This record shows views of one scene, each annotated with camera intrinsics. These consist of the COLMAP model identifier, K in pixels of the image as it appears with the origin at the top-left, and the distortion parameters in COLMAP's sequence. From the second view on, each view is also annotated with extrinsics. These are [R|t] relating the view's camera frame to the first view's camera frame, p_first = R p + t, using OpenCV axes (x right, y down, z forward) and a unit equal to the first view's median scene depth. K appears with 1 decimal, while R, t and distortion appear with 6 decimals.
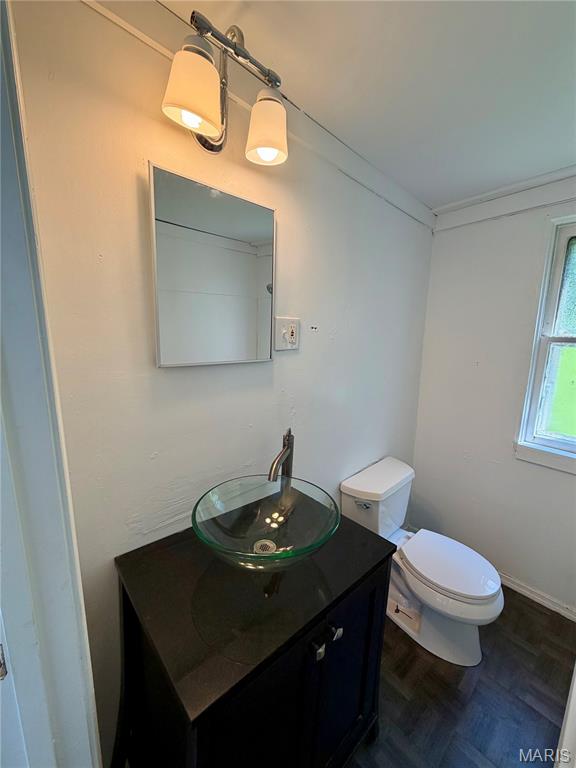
lens RADIAL K [[306.0, 0, 288.0], [0, 306.0, 384.0], [0, 0, 1]] dist [0.000493, 0.000531]
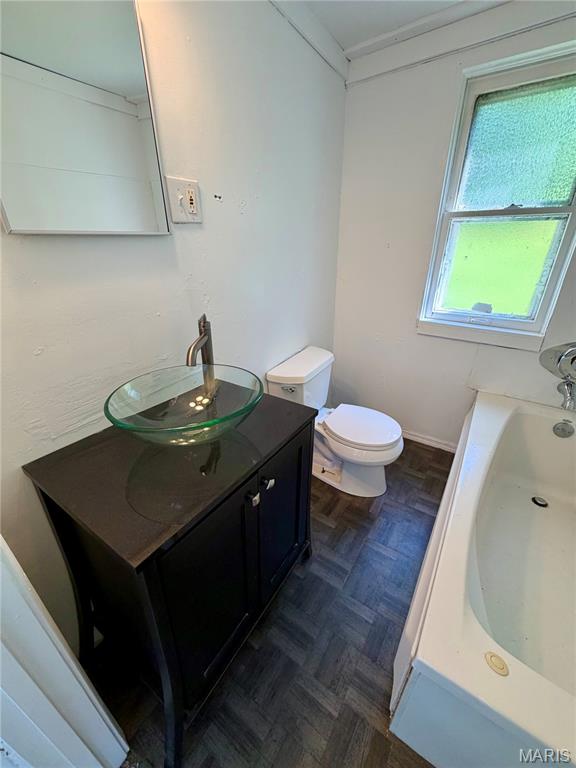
lens RADIAL K [[306.0, 0, 288.0], [0, 306.0, 384.0], [0, 0, 1]] dist [0.000493, 0.000531]
pose [[0.967128, -0.134796, 0.215625, 0.020838], [0.071207, 0.957577, 0.279241, 0.097448], [-0.244118, -0.254707, 0.935698, 0.019606]]
